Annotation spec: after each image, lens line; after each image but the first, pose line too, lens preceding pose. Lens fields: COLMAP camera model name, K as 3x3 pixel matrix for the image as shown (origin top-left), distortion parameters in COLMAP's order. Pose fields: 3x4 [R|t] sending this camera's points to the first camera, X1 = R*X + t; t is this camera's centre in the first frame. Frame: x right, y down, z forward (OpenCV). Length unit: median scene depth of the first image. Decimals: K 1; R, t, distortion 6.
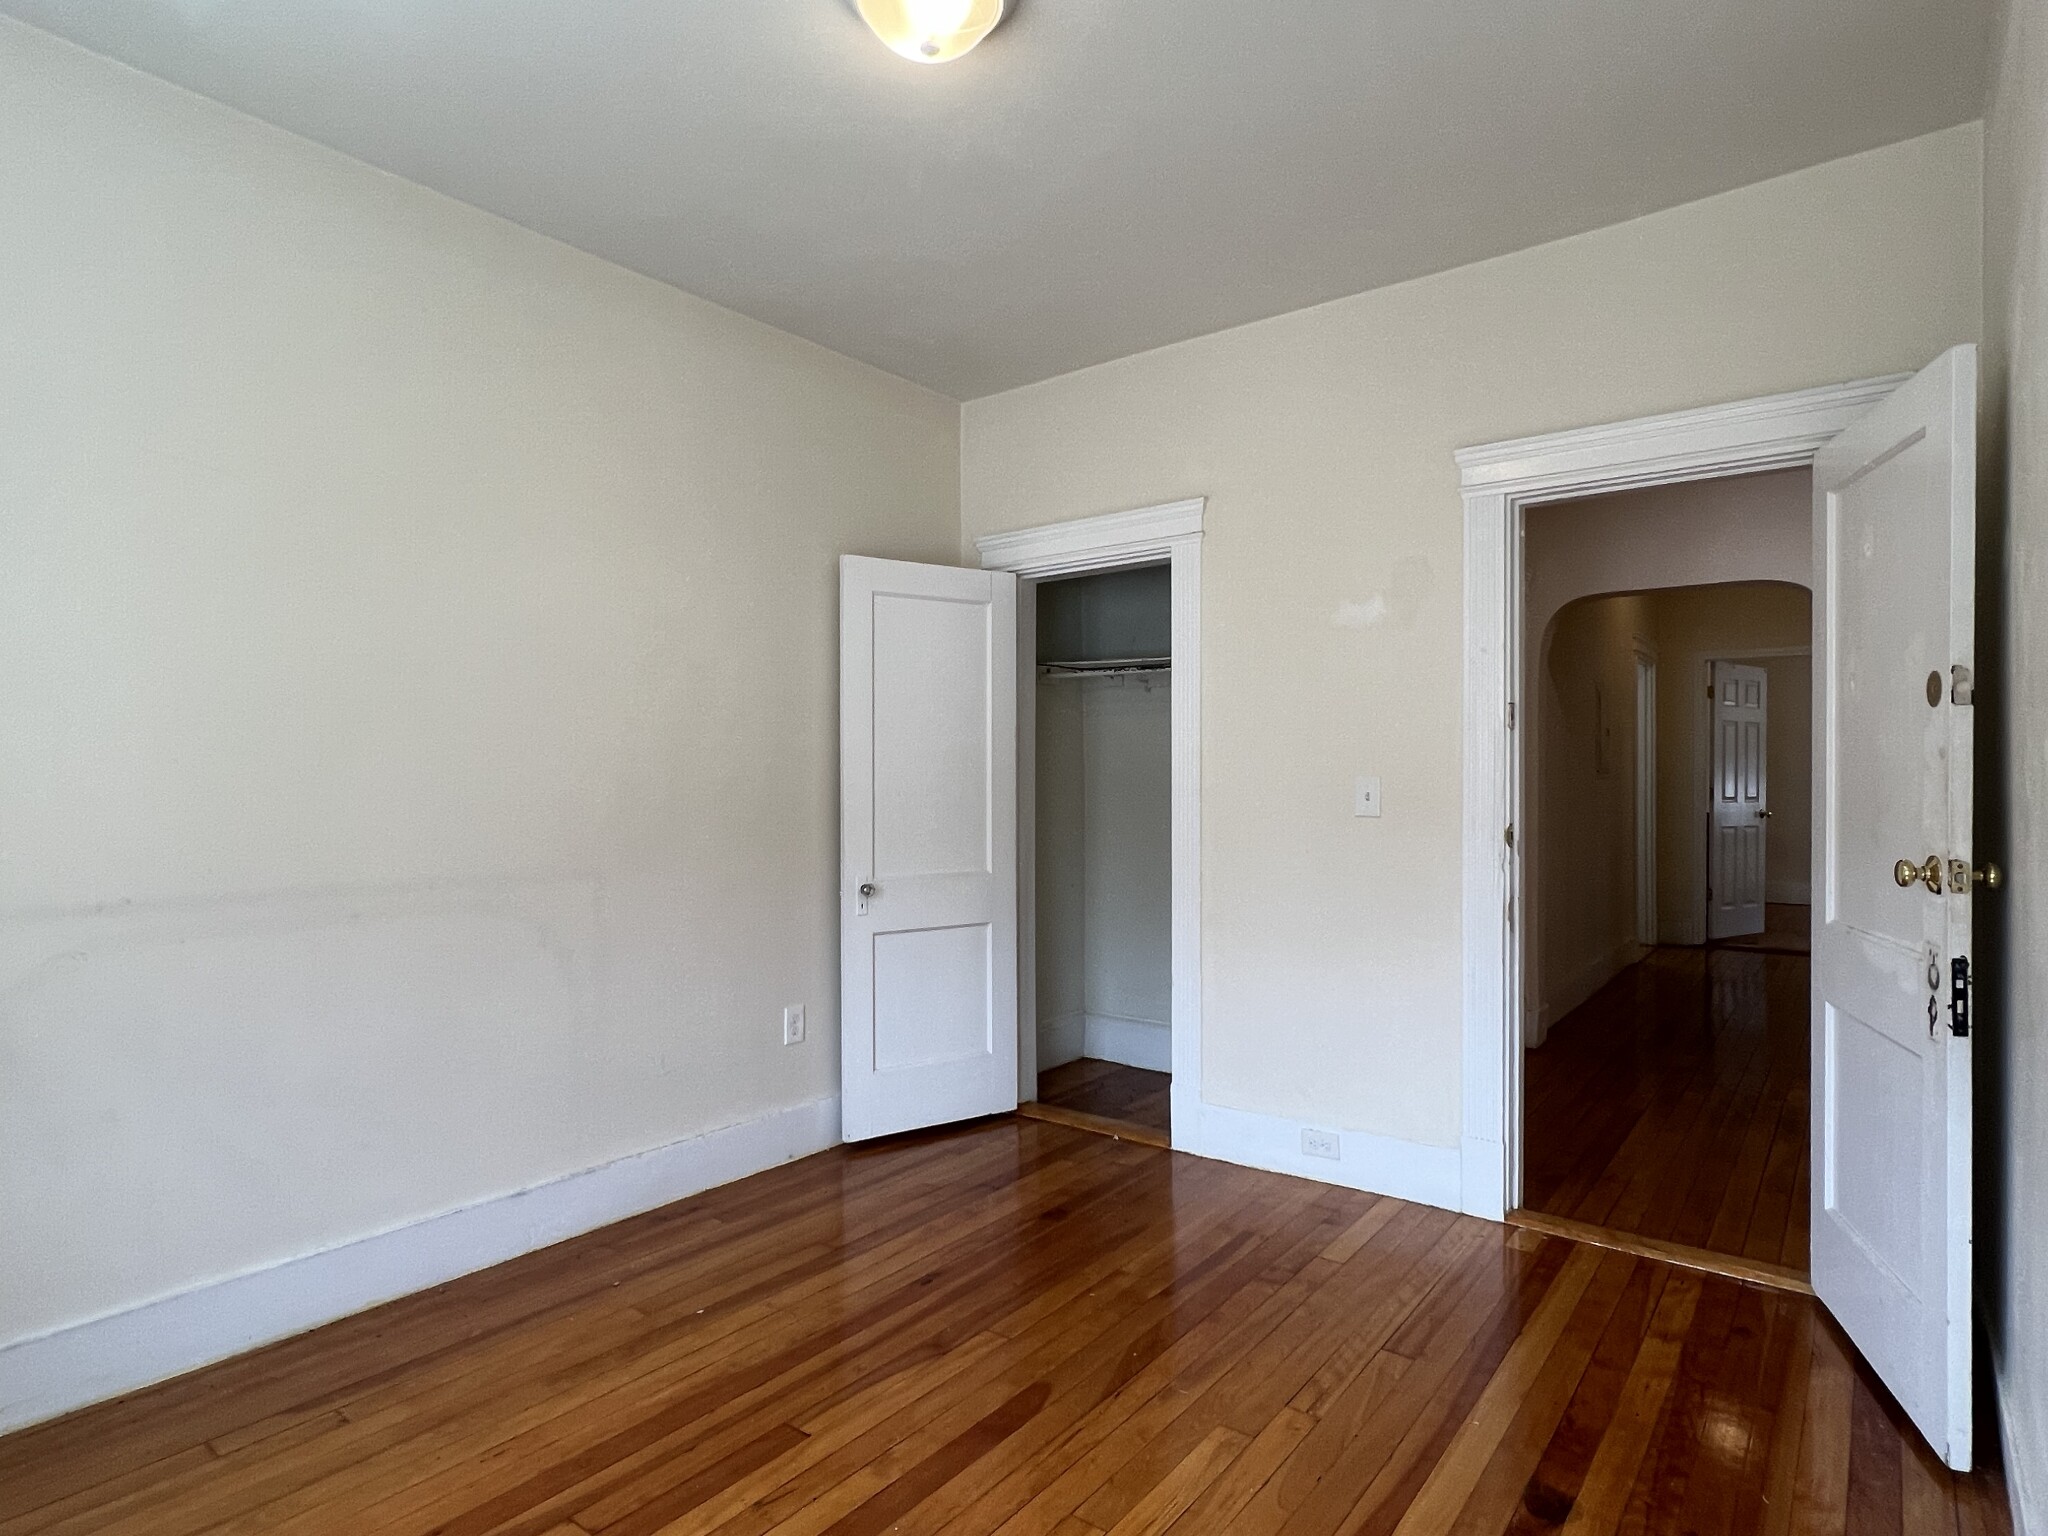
lens RADIAL K [[1124.7, 0, 1025.9], [0, 1124.7, 774.5], [0, 0, 1]] dist [-0.003141, 0.001419]
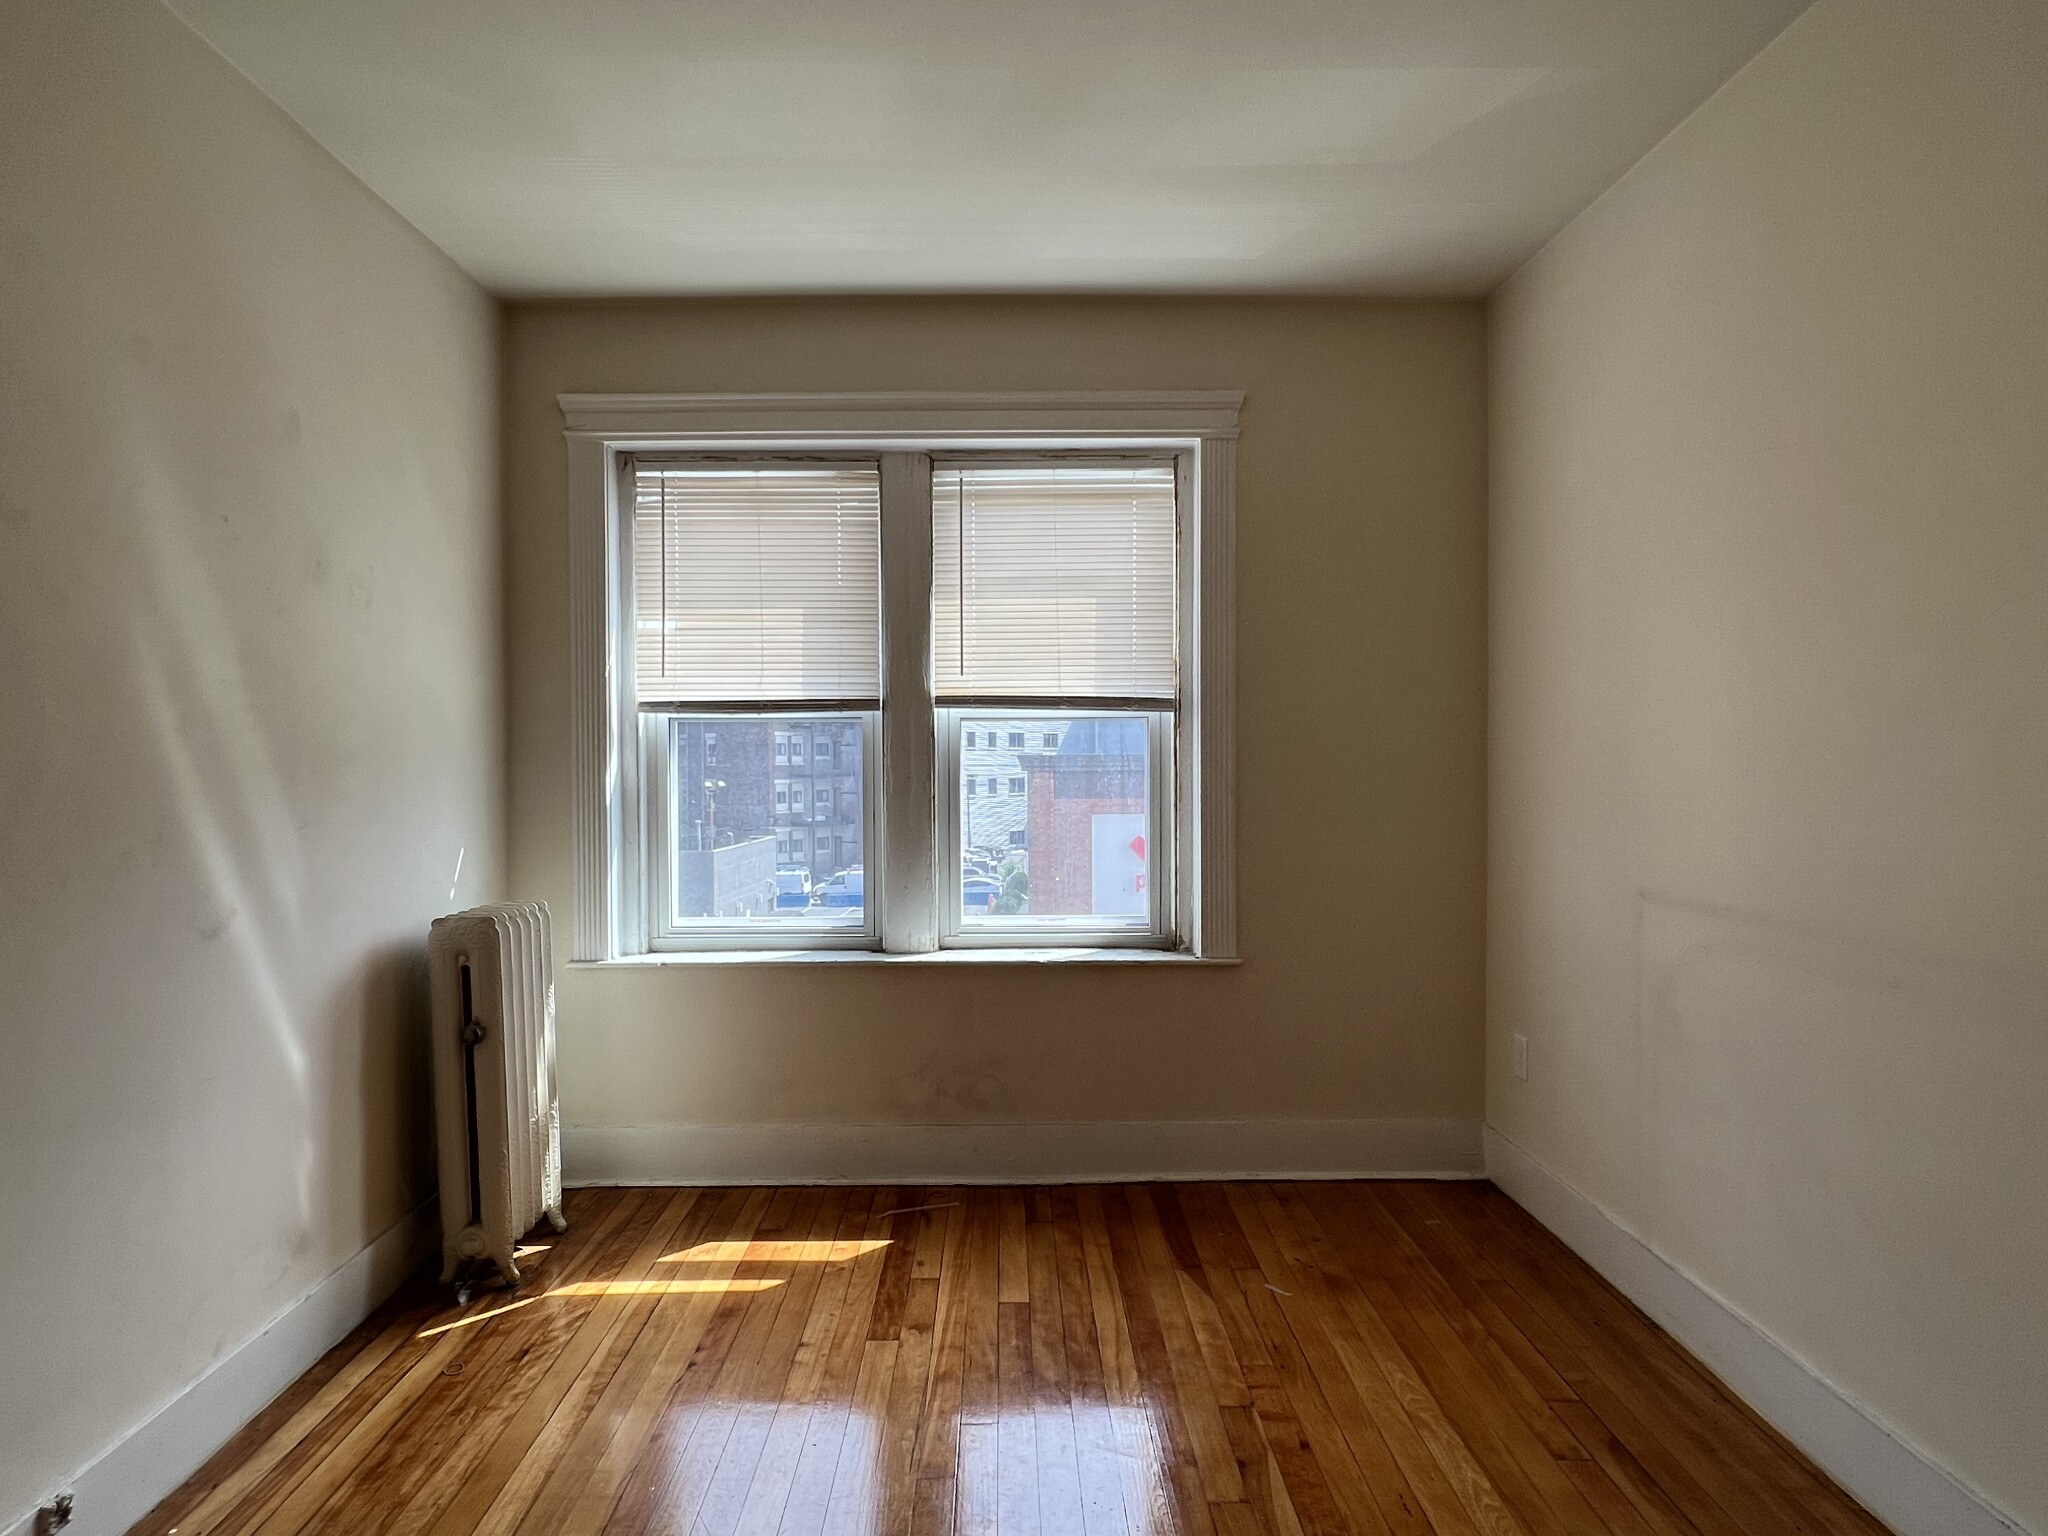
lens RADIAL K [[1124.7, 0, 1023.5], [0, 1124.7, 772.3], [0, 0, 1]] dist [-0.003141, 0.001419]
pose [[-0.782526, 0.017026, -0.622385, 0.307454], [0.006060, 0.999787, 0.019730, -0.030613], [0.622589, 0.011668, -0.782462, 1.294299]]
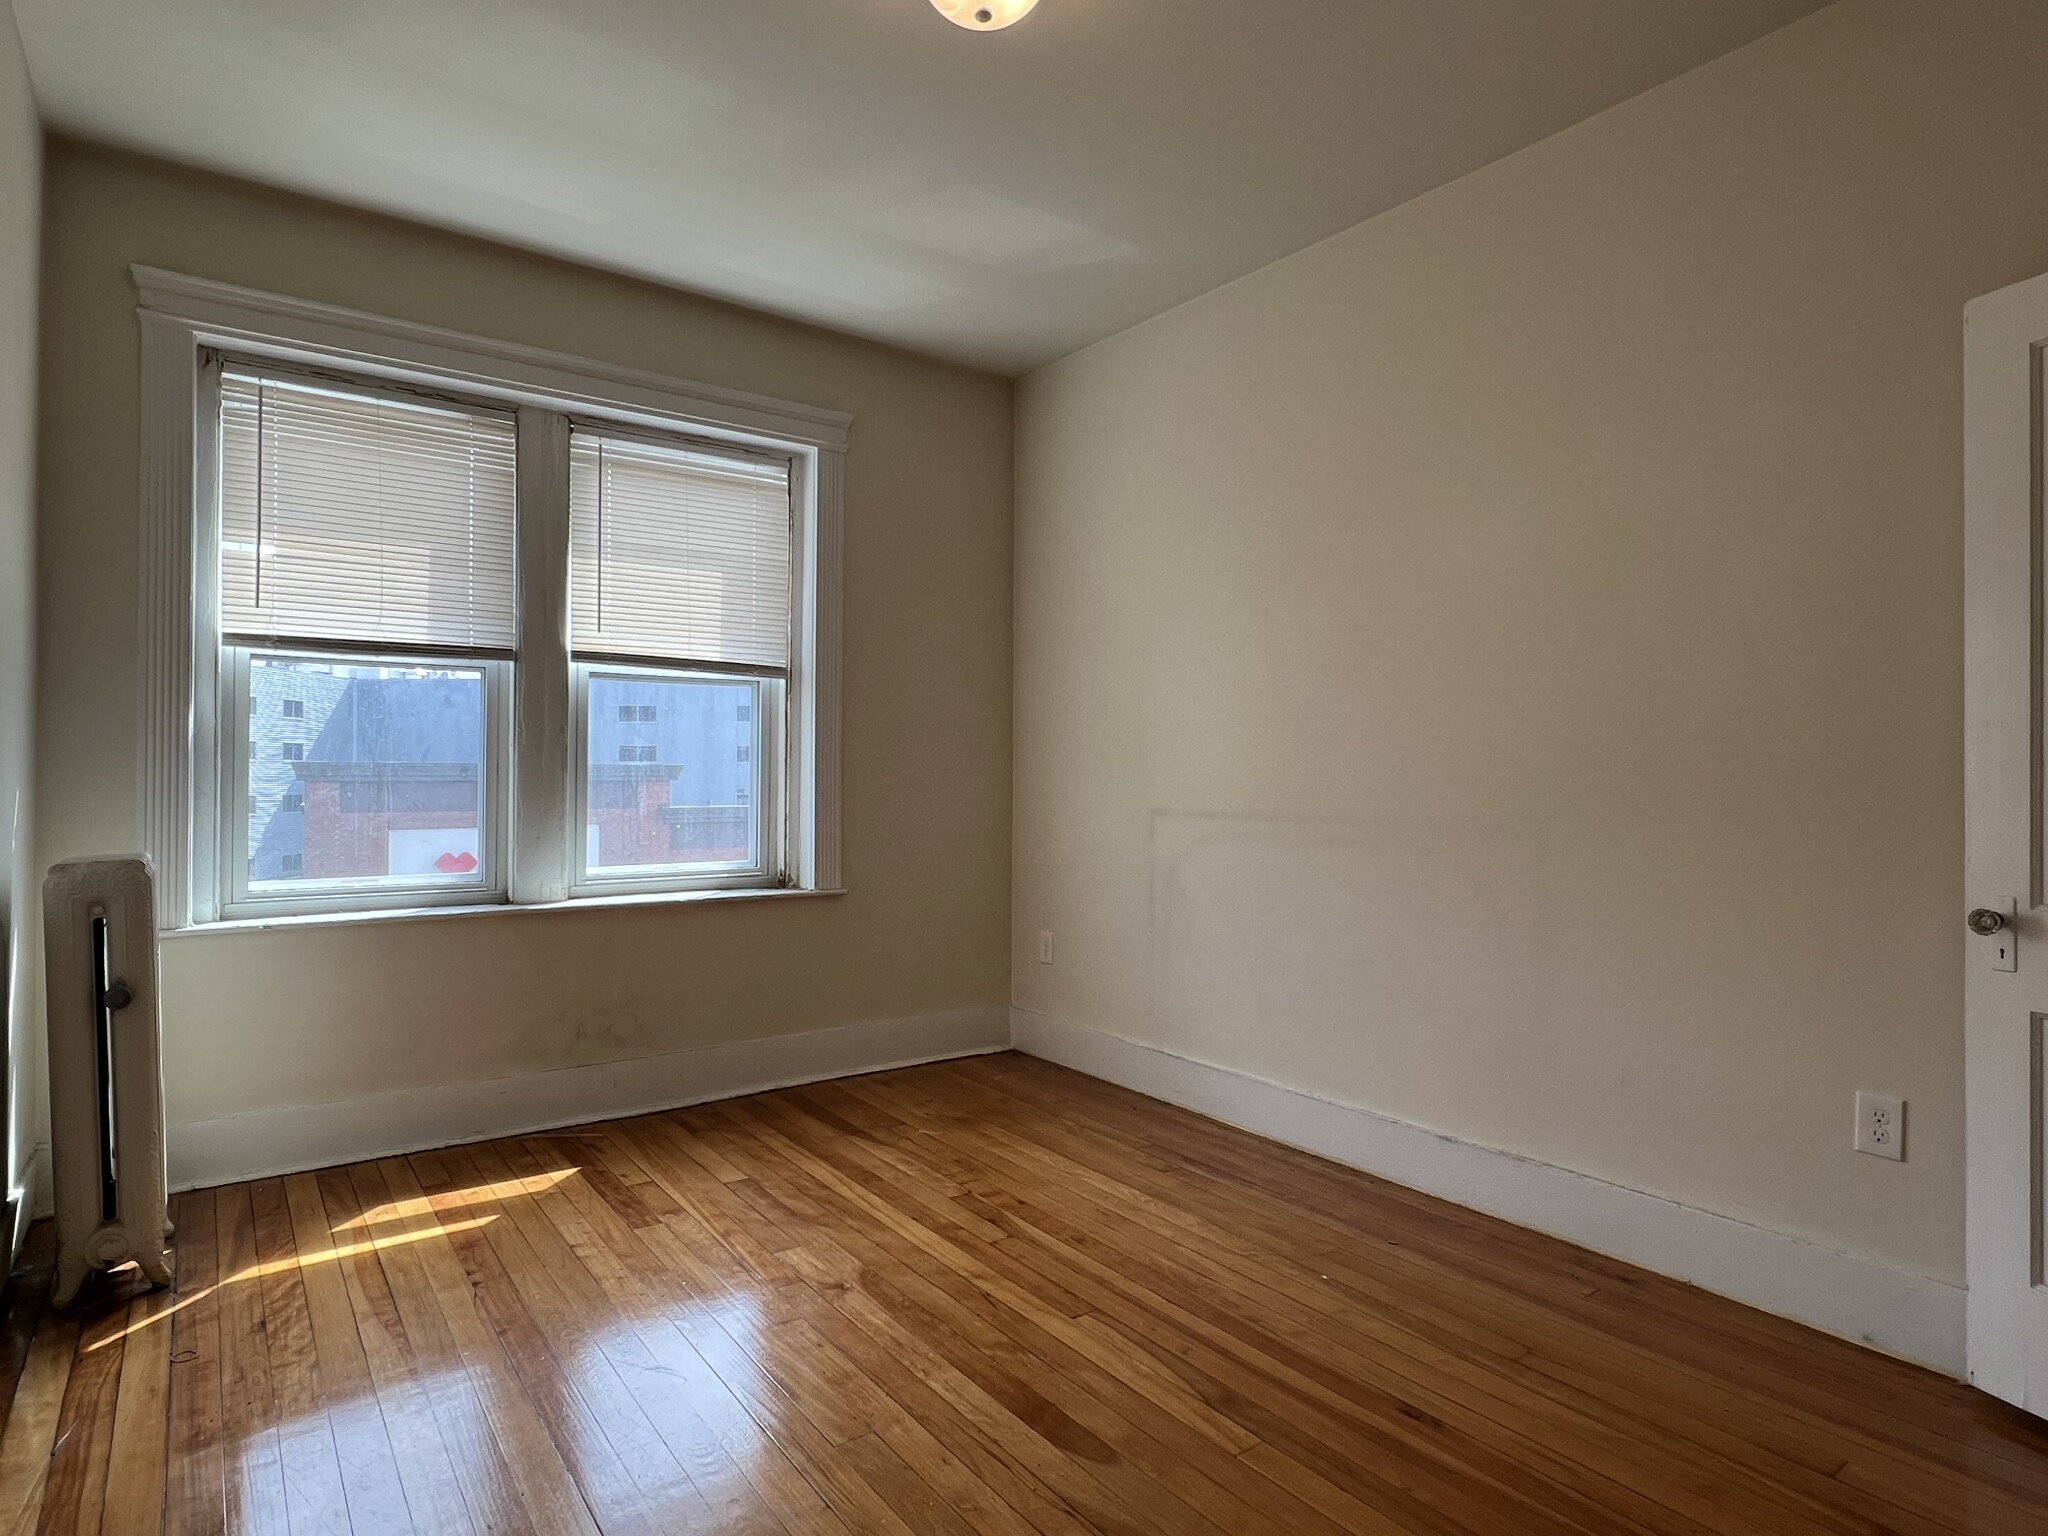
lens RADIAL K [[1124.7, 0, 1020.3], [0, 1124.7, 768.3], [0, 0, 1]] dist [-0.003141, 0.001419]
pose [[-0.275355, -0.002255, -0.961340, 0.747627], [-0.005081, 0.999987, -0.000890, 0.051150], [0.961329, 0.004639, -0.275363, 1.079453]]
